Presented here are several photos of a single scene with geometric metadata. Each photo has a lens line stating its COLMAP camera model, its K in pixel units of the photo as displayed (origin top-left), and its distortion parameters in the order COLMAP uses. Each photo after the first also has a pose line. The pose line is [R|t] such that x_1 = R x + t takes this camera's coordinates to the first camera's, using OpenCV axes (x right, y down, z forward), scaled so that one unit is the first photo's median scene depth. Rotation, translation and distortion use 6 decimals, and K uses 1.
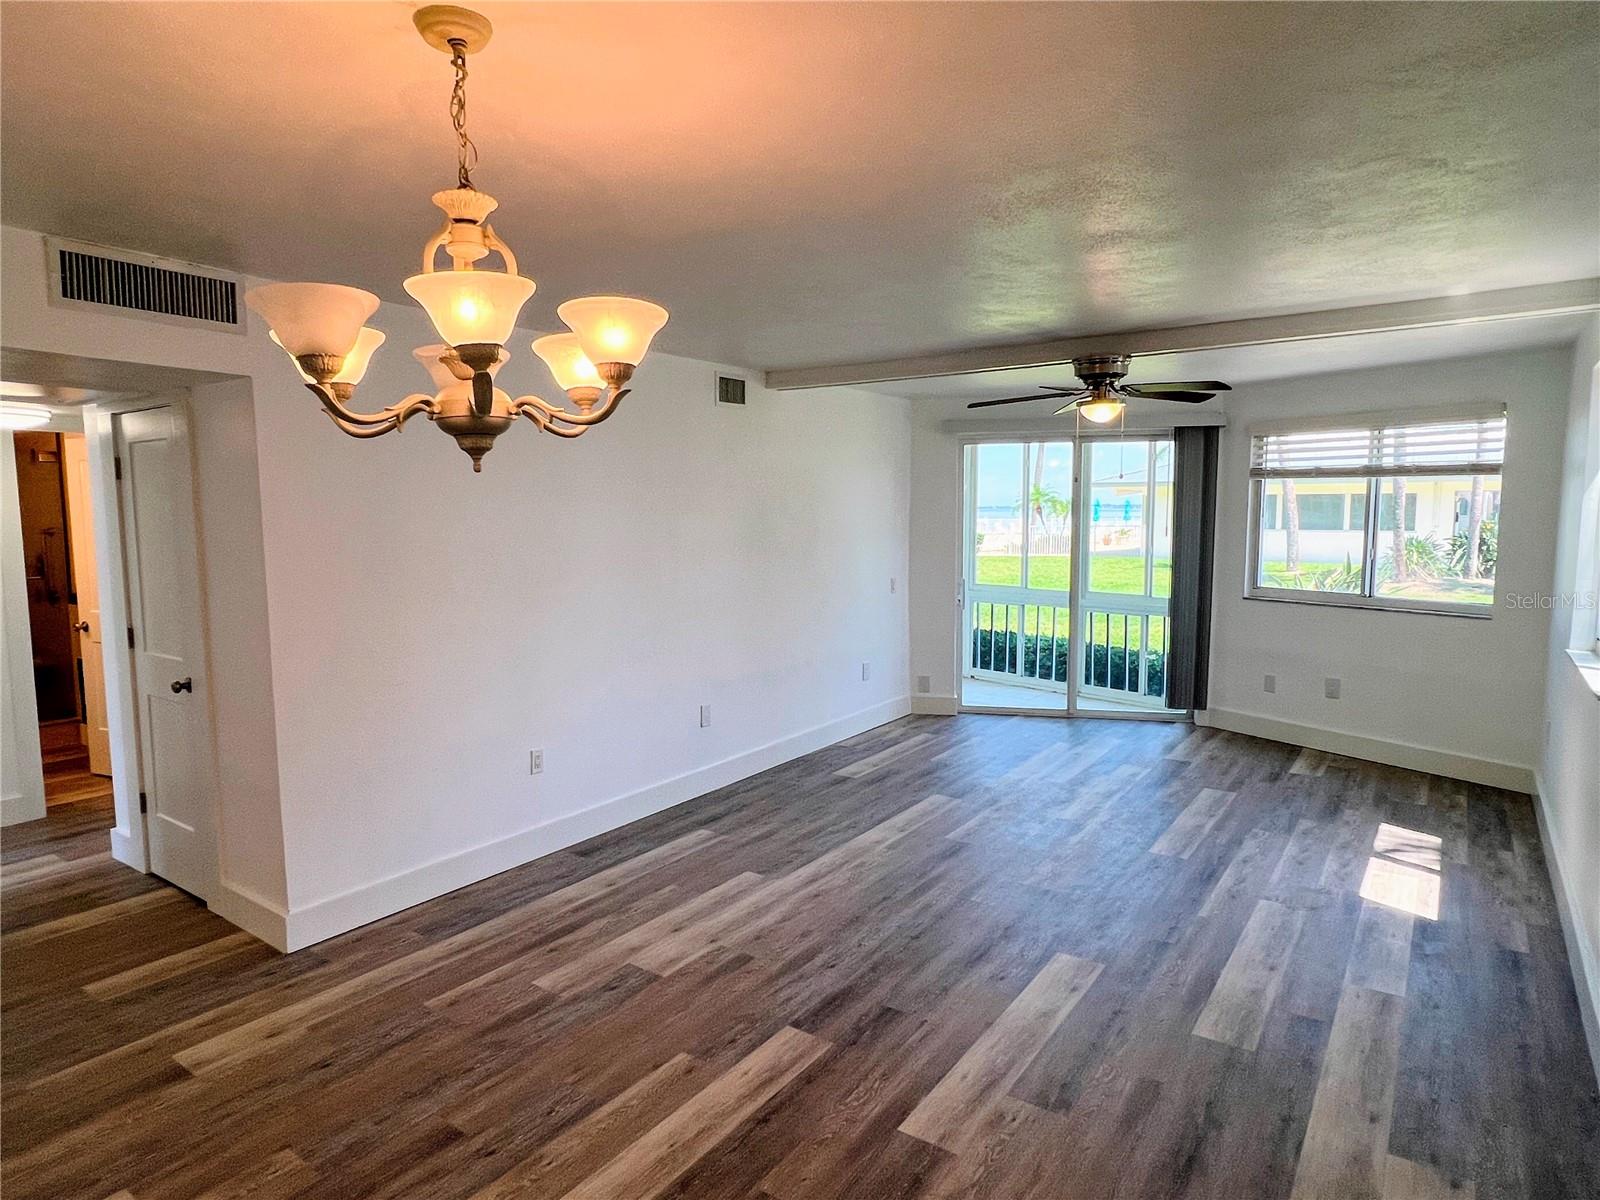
lens RADIAL K [[927.9, 0, 800.0], [0, 927.9, 600.0], [0, 0, 1]] dist [-0.003278, -0.001684]
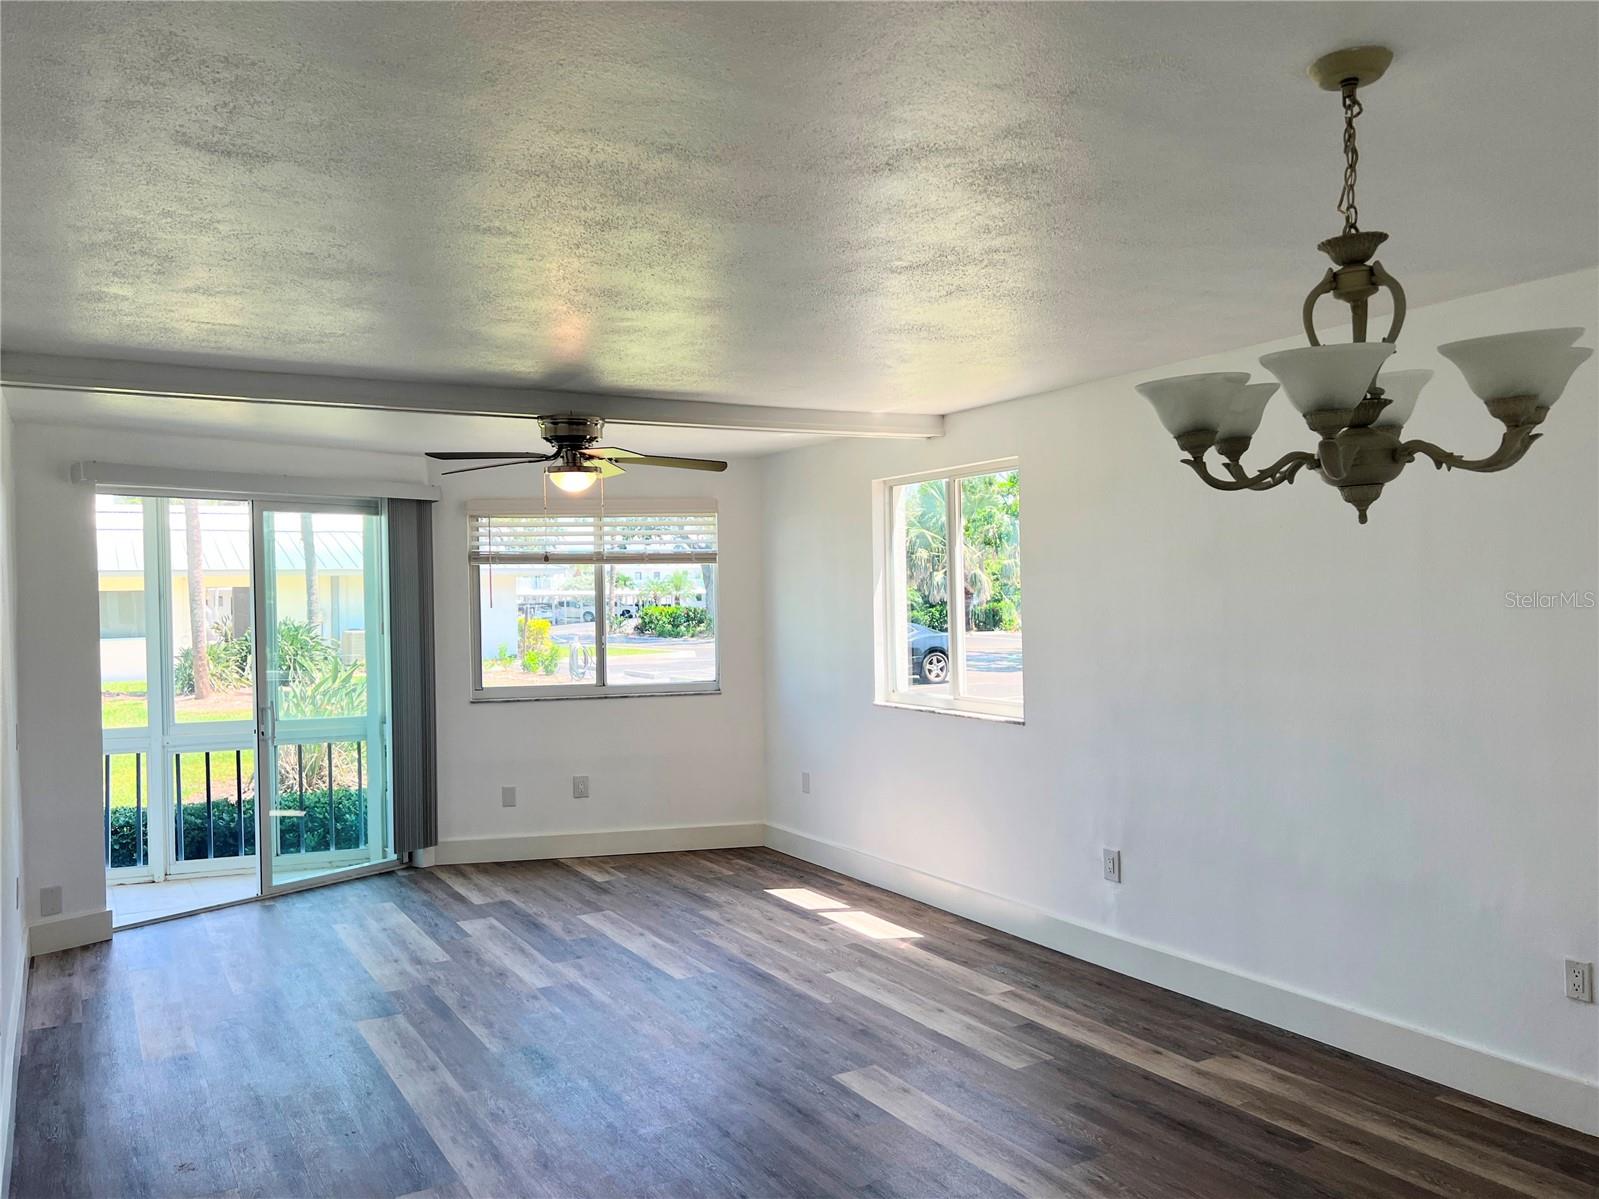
lens RADIAL K [[1214.9, 0, 799.5], [0, 1214.9, 599.5], [0, 0, 1]] dist [0.003200, -0.010963]
pose [[0.443909, -0.022830, 0.895781, -0.574709], [0.121167, 0.992023, -0.034763, -0.030971], [-0.887842, 0.123971, 0.443135, 0.329975]]
